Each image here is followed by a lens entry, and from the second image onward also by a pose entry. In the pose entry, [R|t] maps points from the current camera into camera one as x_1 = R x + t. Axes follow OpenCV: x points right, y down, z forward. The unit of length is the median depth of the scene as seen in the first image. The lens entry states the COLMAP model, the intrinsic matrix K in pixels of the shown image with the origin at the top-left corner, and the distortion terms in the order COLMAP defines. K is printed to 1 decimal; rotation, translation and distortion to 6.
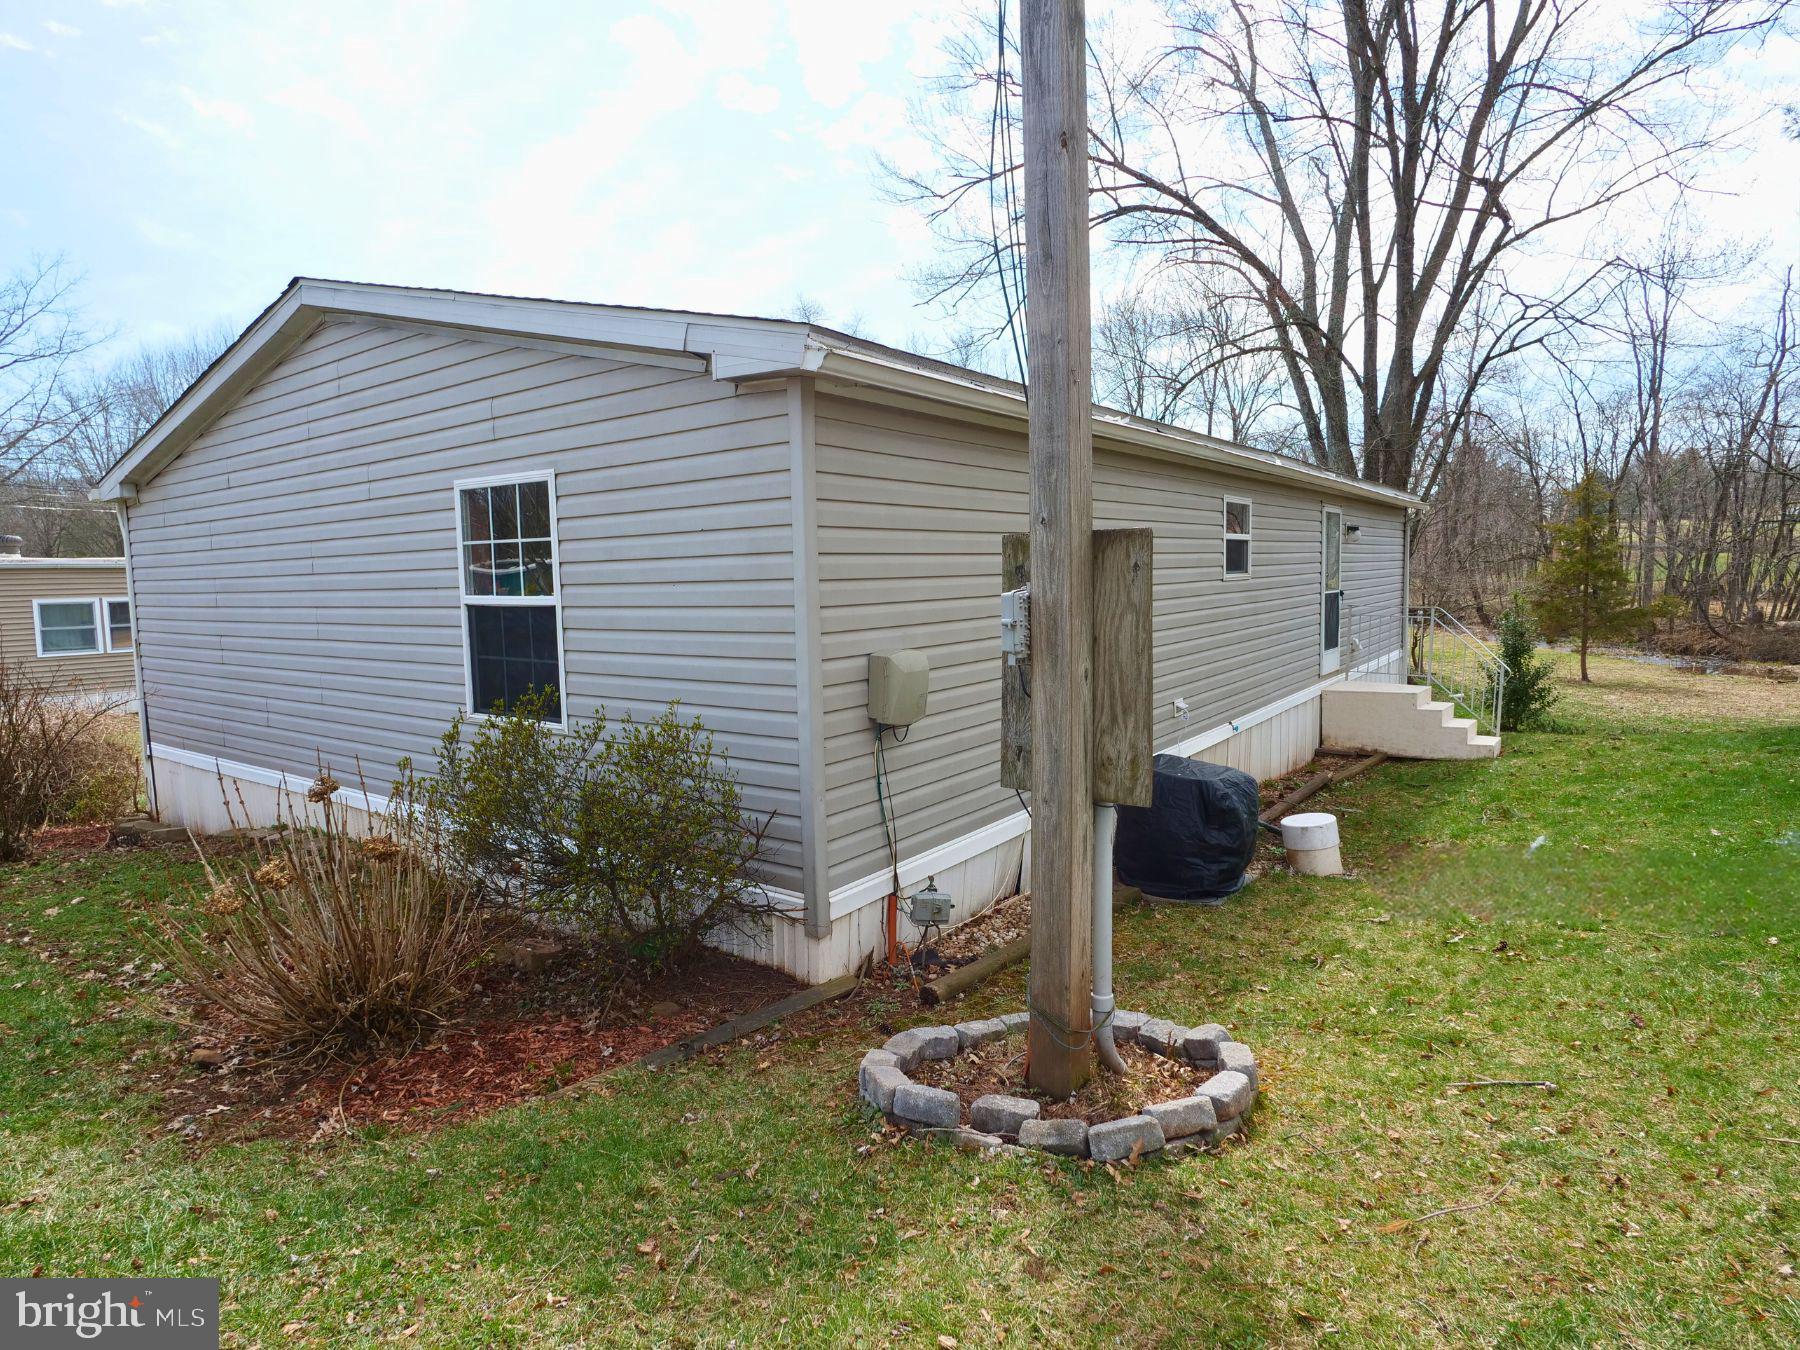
lens RADIAL K [[984.8, 0, 908.5], [0, 984.8, 663.1], [0, 0, 1]] dist [-0.015289, 0.005610]
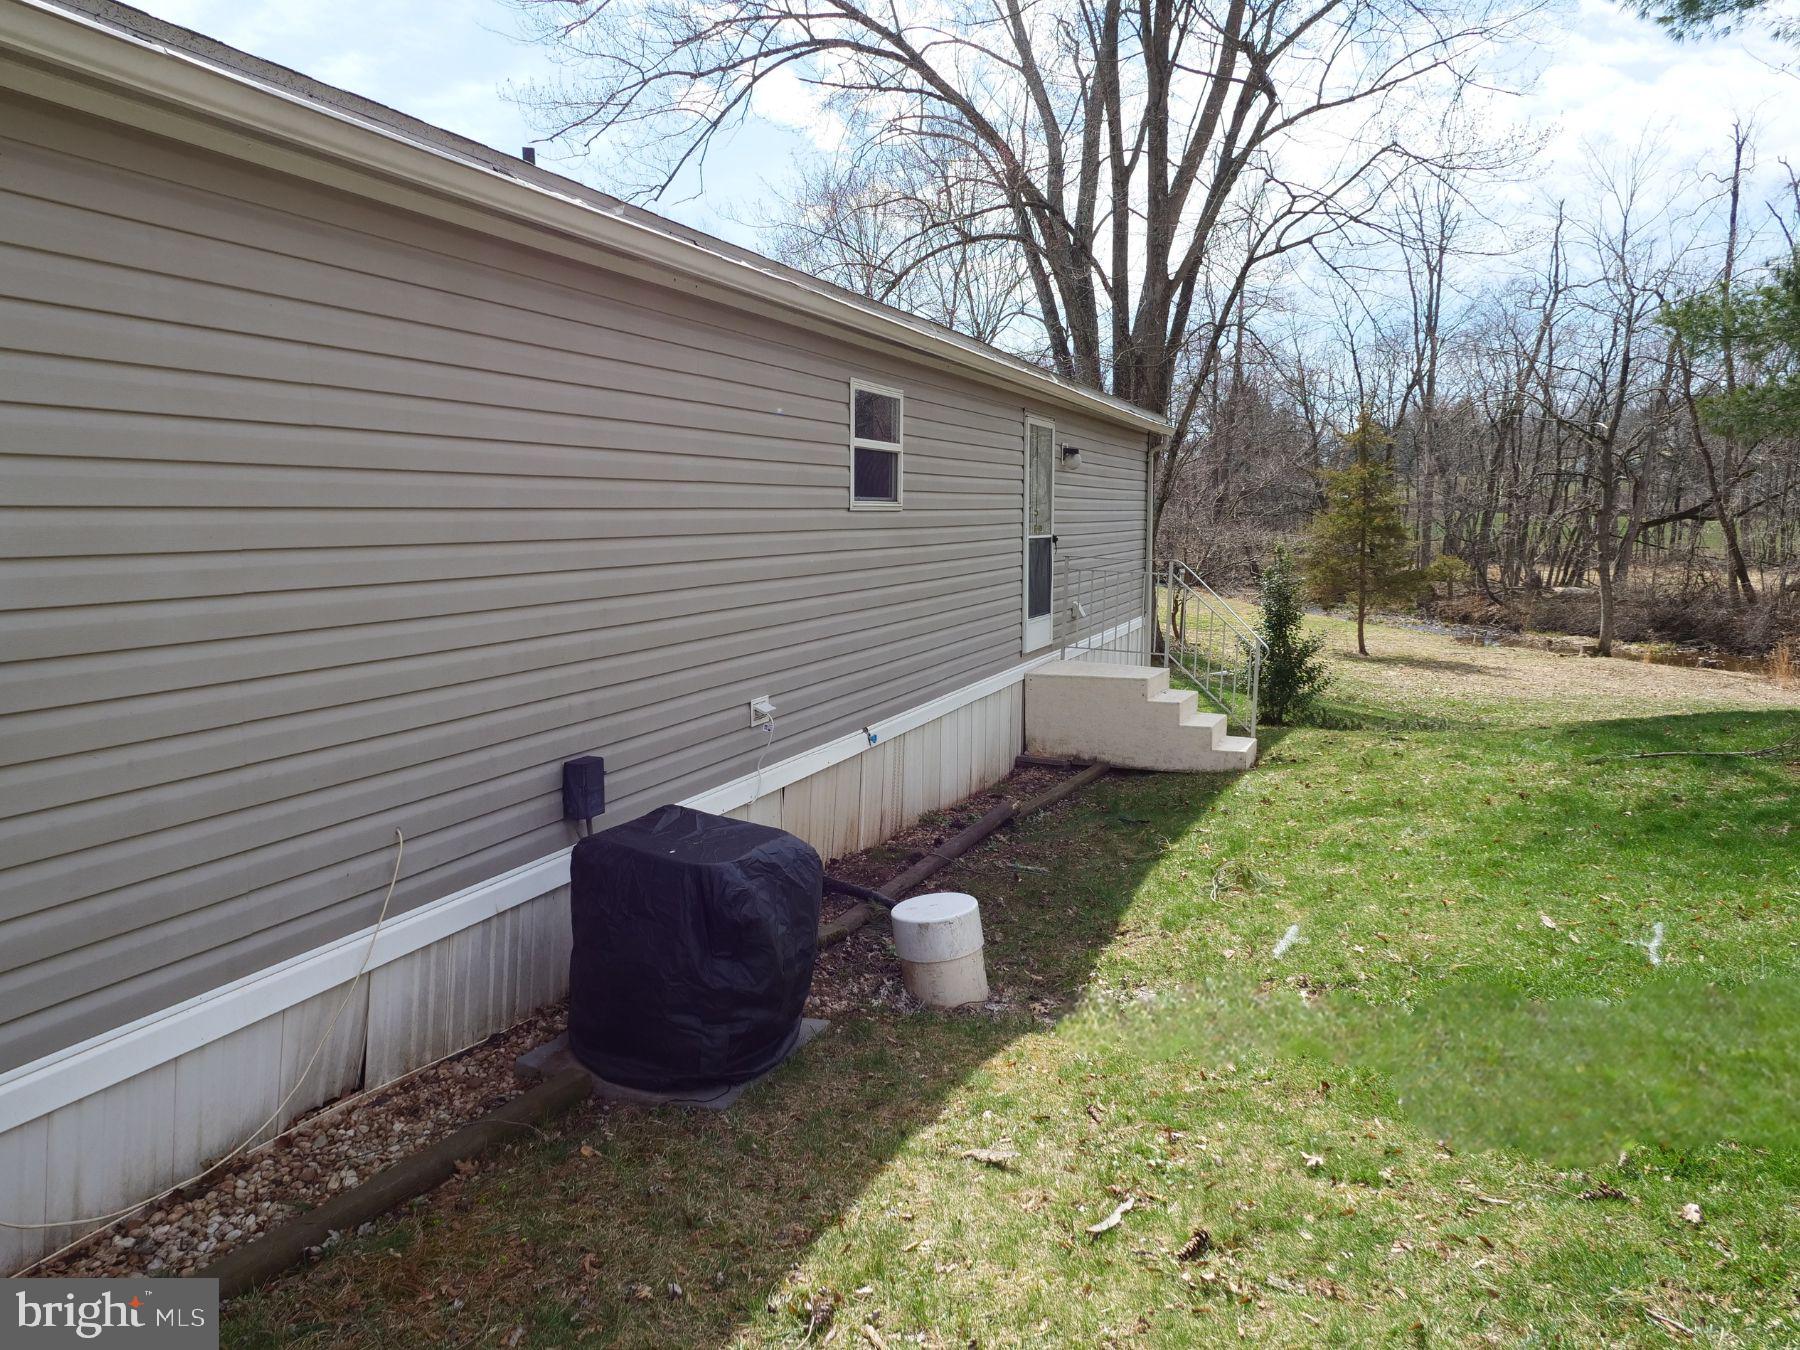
lens RADIAL K [[1195.3, 0, 833.2], [0, 1195.3, 591.5], [0, 0, 1]] dist [-0.006805, -0.000178]
pose [[0.982553, 0.011858, 0.185604, 0.061161], [-0.006342, 0.999521, -0.030285, -0.002512], [-0.185874, 0.028580, 0.982158, 0.086362]]
